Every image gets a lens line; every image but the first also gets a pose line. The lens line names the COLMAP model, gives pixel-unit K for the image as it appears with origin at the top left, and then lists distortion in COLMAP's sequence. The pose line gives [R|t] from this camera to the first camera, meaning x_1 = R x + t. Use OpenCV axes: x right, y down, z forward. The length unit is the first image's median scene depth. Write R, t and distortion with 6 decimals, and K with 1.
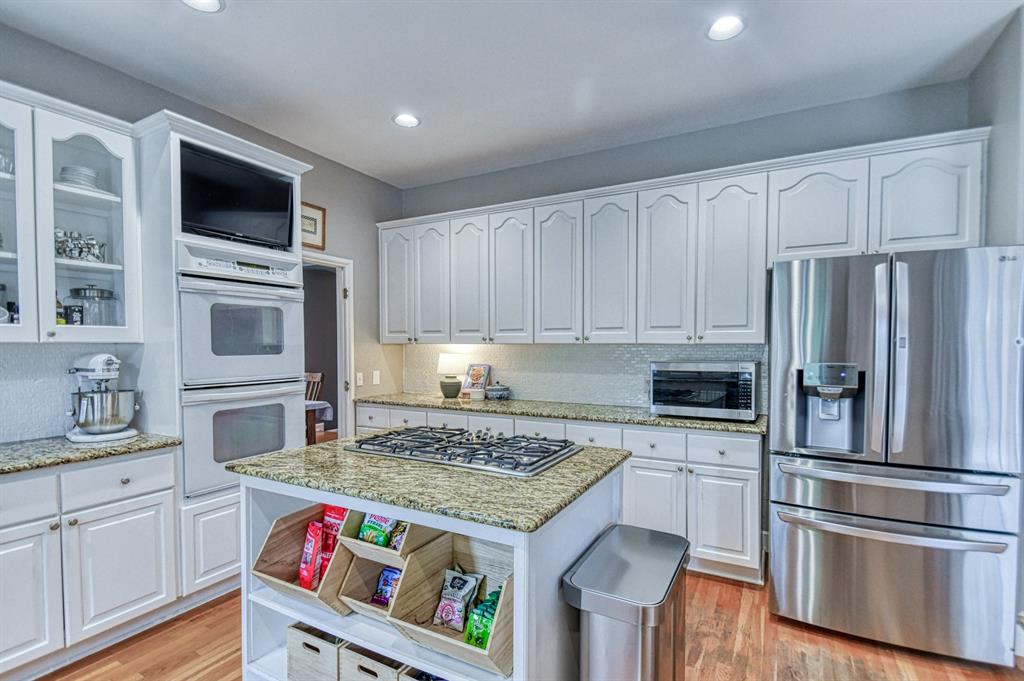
lens RADIAL K [[480.6, 0, 524.9], [0, 480.6, 358.8], [0, 0, 1]] dist [0.009070, 0.000013]
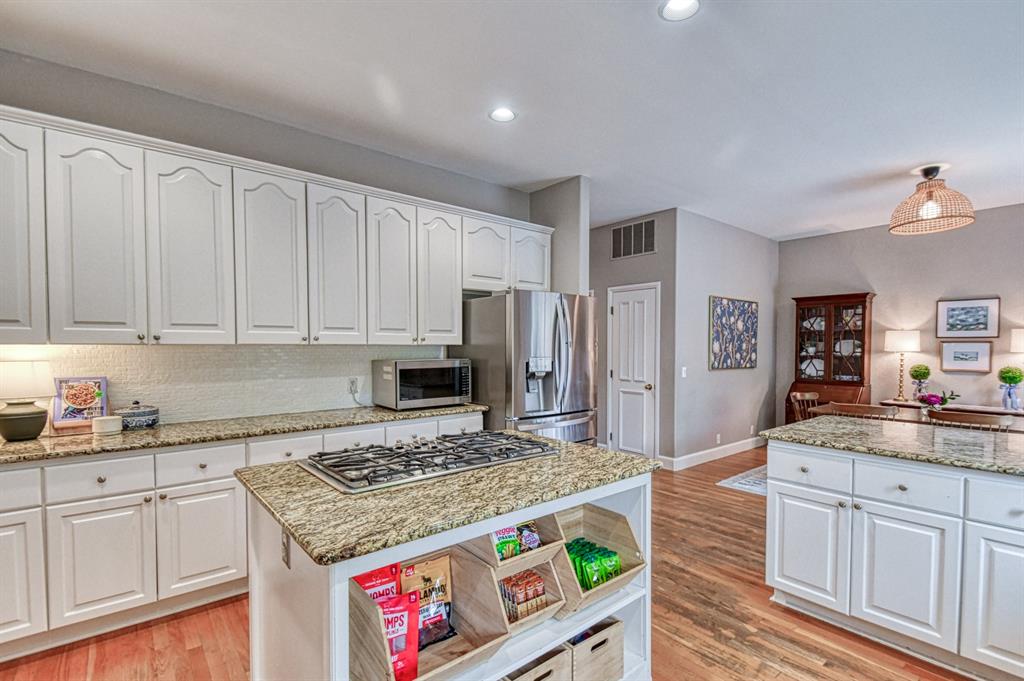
lens RADIAL K [[480.6, 0, 524.9], [0, 480.6, 358.8], [0, 0, 1]] dist [0.009070, 0.000013]
pose [[0.368472, -0.027120, 0.929243, -0.579312], [0.028931, 0.999425, 0.017696, -0.009572], [-0.929189, 0.020363, 0.369044, 0.308344]]
